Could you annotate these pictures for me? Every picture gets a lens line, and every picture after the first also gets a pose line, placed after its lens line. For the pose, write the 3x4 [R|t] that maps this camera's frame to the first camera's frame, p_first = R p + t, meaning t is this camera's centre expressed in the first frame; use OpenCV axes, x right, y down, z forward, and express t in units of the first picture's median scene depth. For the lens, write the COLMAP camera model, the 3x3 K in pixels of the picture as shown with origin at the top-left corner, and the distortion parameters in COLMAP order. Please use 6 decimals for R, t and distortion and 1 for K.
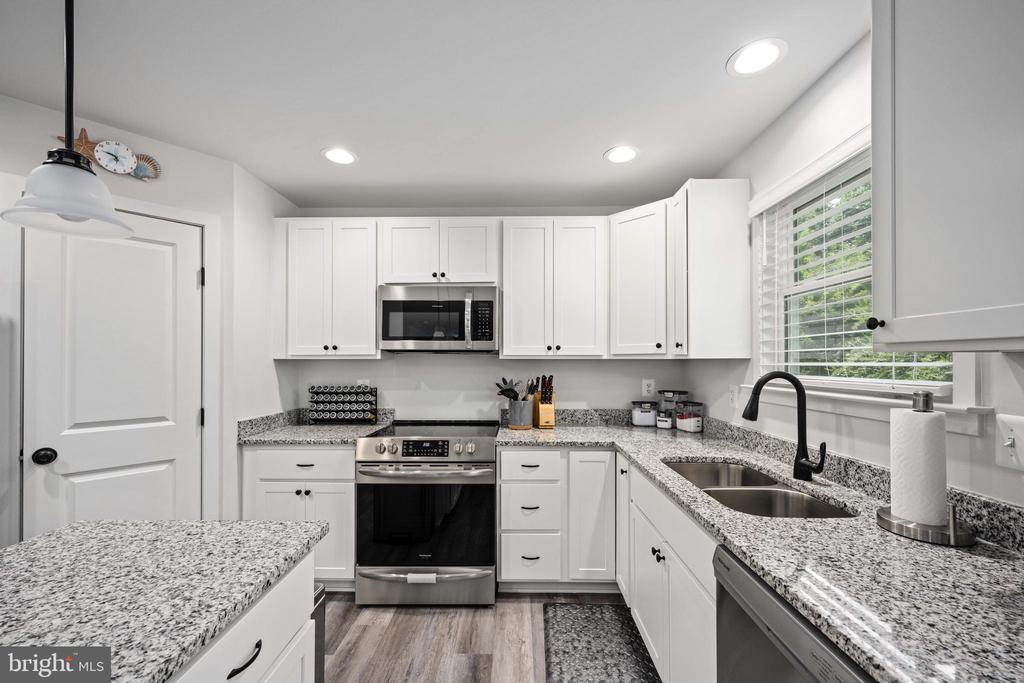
lens RADIAL K [[410.3, 0, 516.8], [0, 410.3, 359.0], [0, 0, 1]] dist [0.000801, 0.000197]
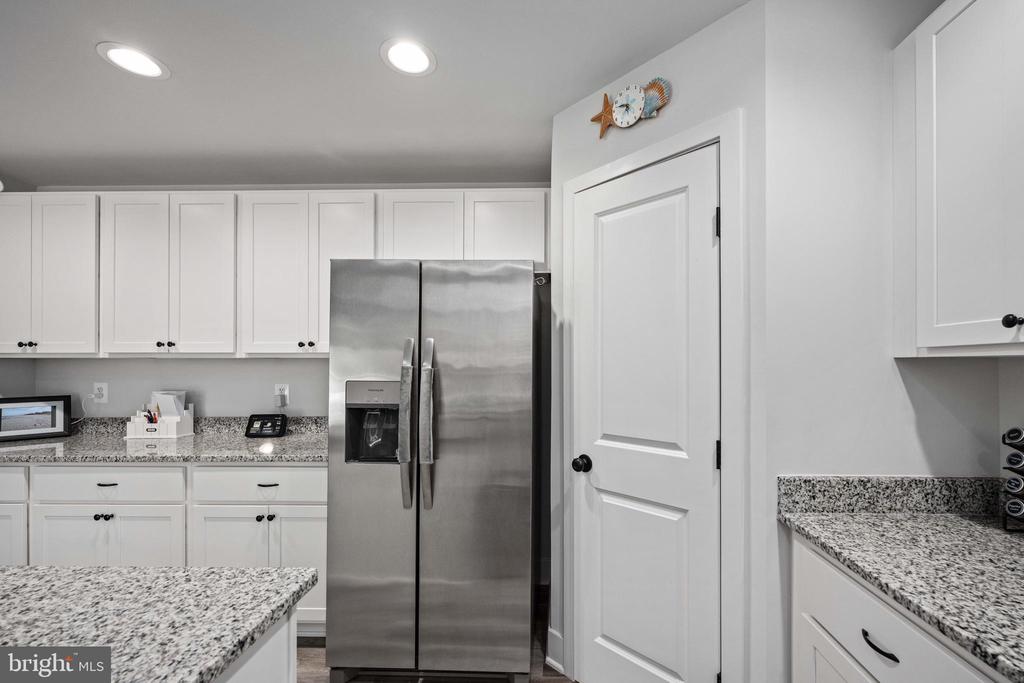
lens RADIAL K [[423.8, 0, 547.4], [0, 423.8, 362.3], [0, 0, 1]] dist [0.000532, 0.000138]
pose [[-0.012924, -0.004665, -0.999906, -0.126735], [0.006273, 0.999969, -0.004746, 0.005703], [0.999897, -0.006334, -0.012894, 0.689342]]
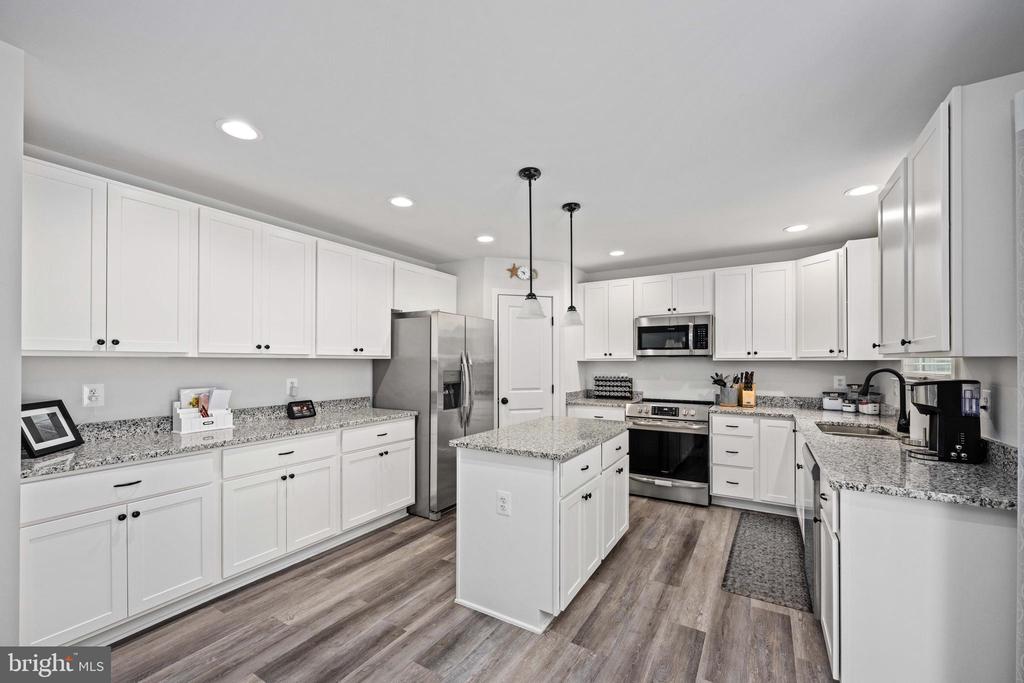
lens RADIAL K [[414.8, 0, 516.6], [0, 414.8, 361.2], [0, 0, 1]] dist [-0.000166, -0.000011]
pose [[0.862073, -0.002018, -0.506780, 0.125127], [0.004105, 0.999987, 0.003000, -0.005860], [0.506767, -0.004666, 0.862070, -0.815611]]
